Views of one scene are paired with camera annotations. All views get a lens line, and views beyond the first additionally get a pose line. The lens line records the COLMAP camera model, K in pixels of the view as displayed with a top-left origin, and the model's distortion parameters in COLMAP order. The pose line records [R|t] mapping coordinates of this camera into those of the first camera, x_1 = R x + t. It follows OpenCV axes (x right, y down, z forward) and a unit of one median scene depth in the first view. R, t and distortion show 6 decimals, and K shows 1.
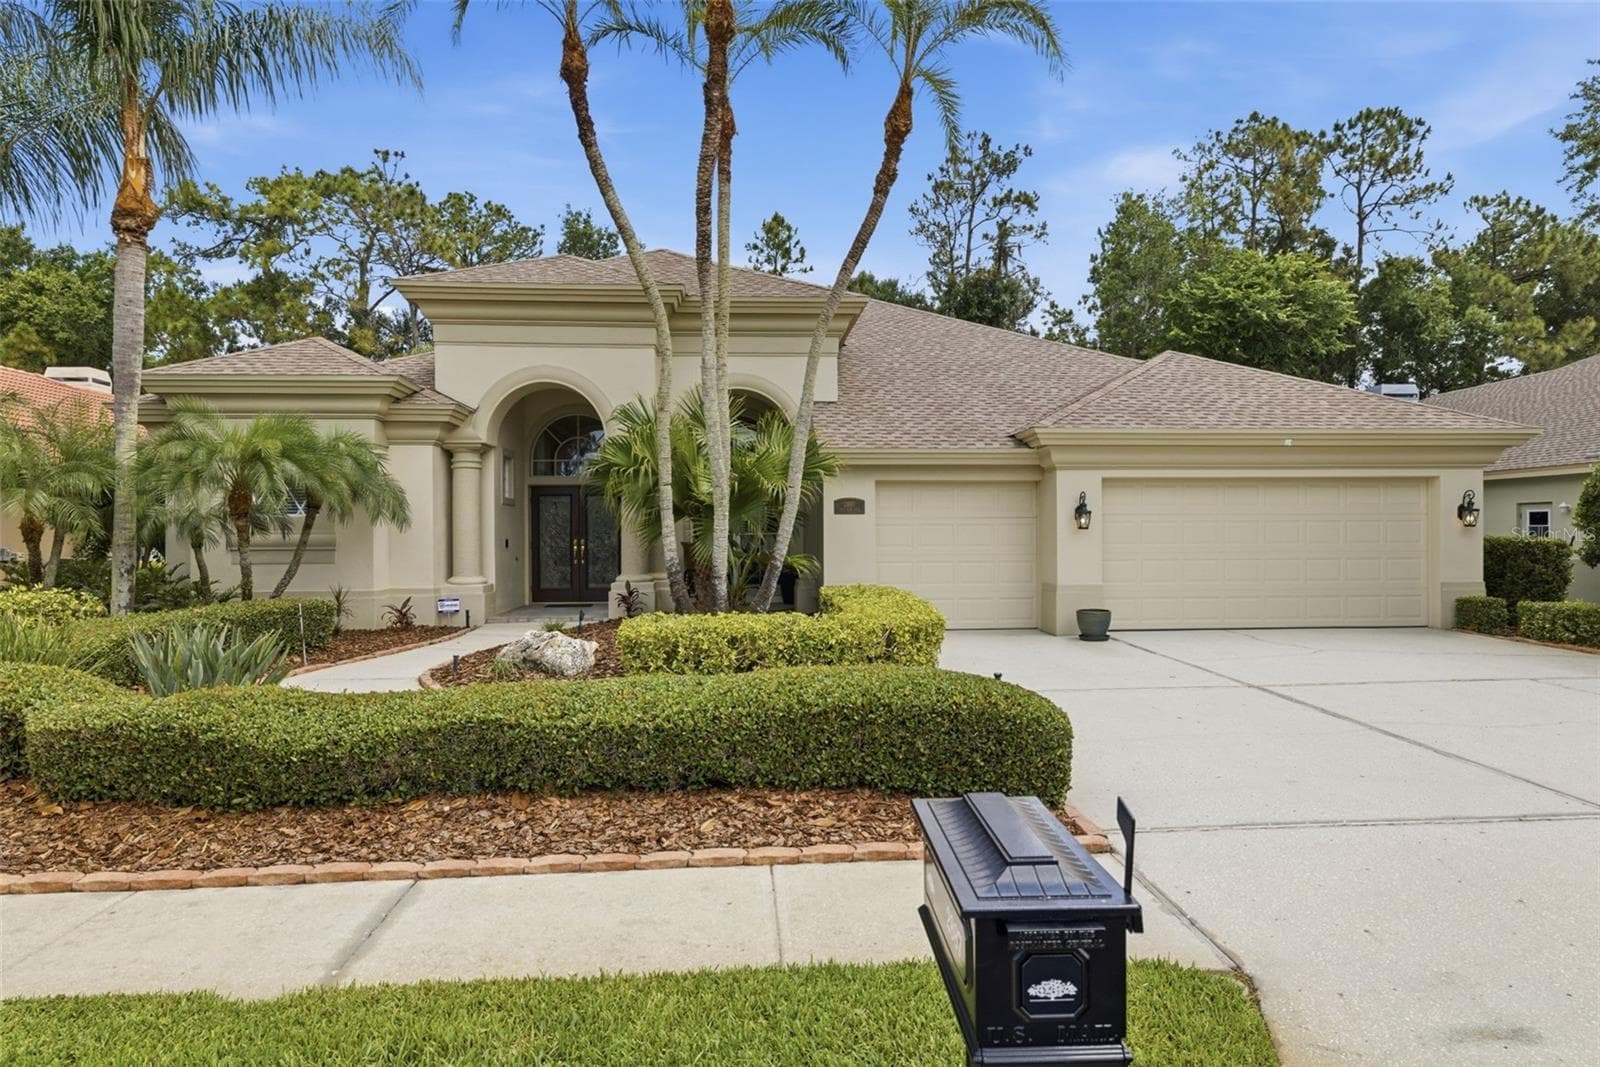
lens RADIAL K [[947.2, 0, 800.6], [0, 947.2, 538.5], [0, 0, 1]] dist [0.005553, -0.001563]
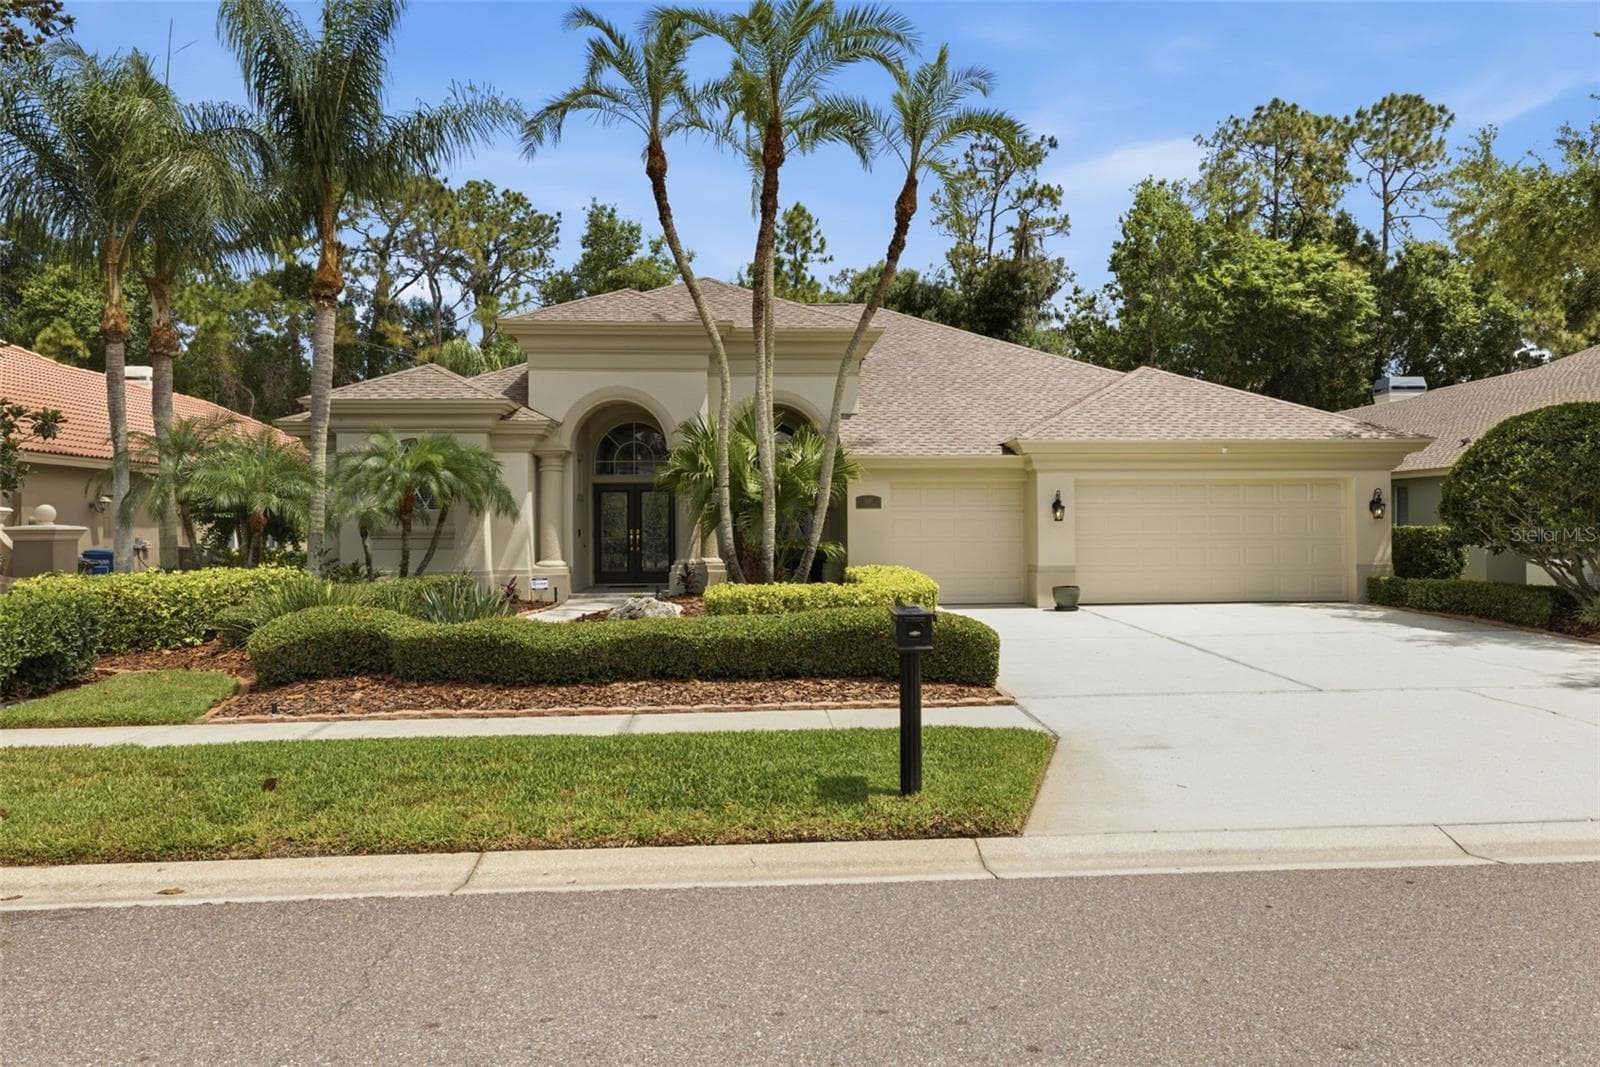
lens RADIAL K [[1054.4, 0, 809.2], [0, 1054.4, 517.7], [0, 0, 1]] dist [0.000687, 0.003791]
pose [[0.999981, -0.001167, -0.006117, -0.016722], [0.001109, 0.999953, -0.009598, -0.000927], [0.006128, 0.009591, 0.999935, -0.348965]]
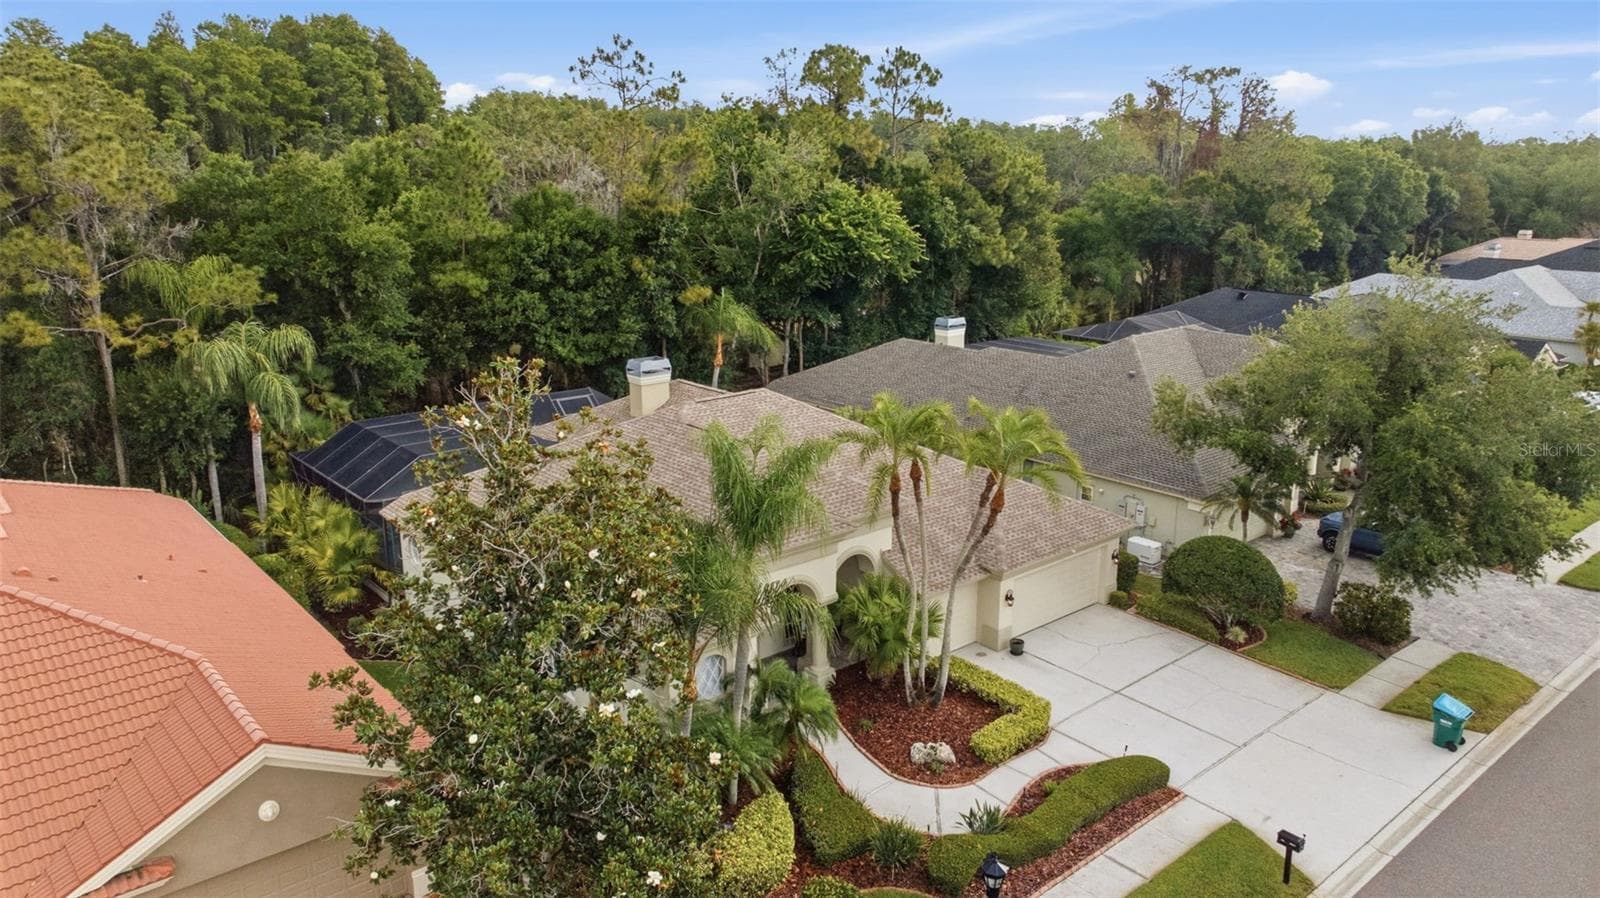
lens RADIAL K [[1124.2, 0, 800.0], [0, 1124.2, 446.1], [0, 0, 1]] dist [-0.013868, -0.000621]
pose [[0.804282, -0.143505, 0.576660, -1.469103], [-0.002746, 0.969495, 0.245094, -0.954747], [-0.594241, -0.198709, 0.779354, -0.649056]]
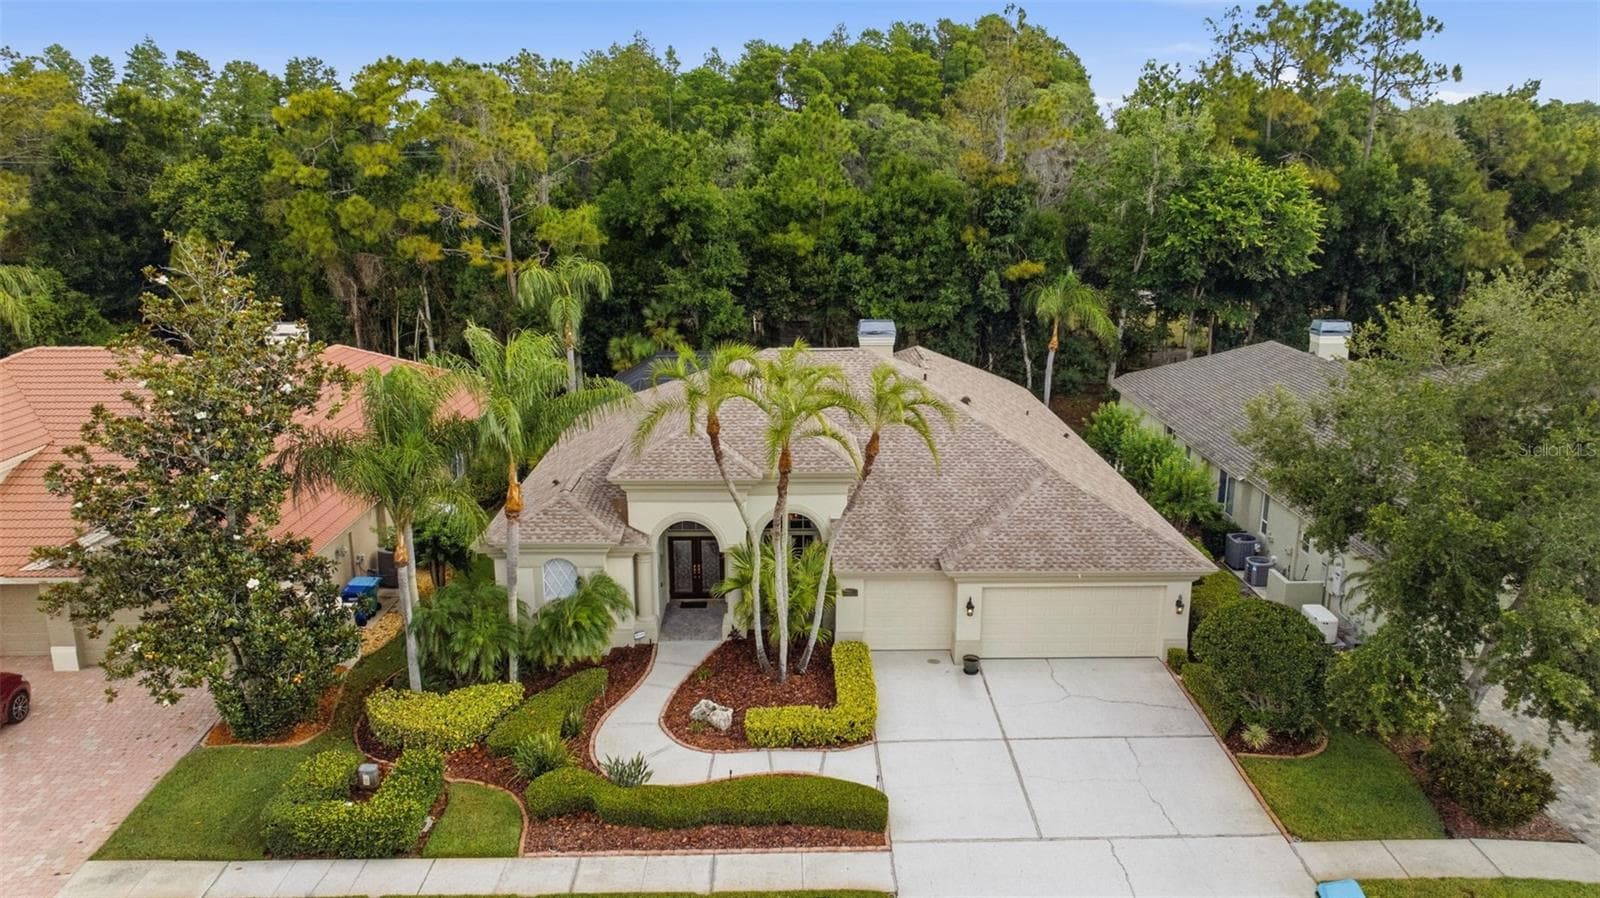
lens RADIAL K [[1124.2, 0, 804.7], [0, 1124.2, 443.2], [0, 0, 1]] dist [-0.013868, -0.000621]
pose [[0.998800, 0.018966, -0.045154, 0.054926], [-0.007567, 0.970663, 0.240326, -0.836845], [0.048388, -0.239696, 0.969641, -1.072488]]
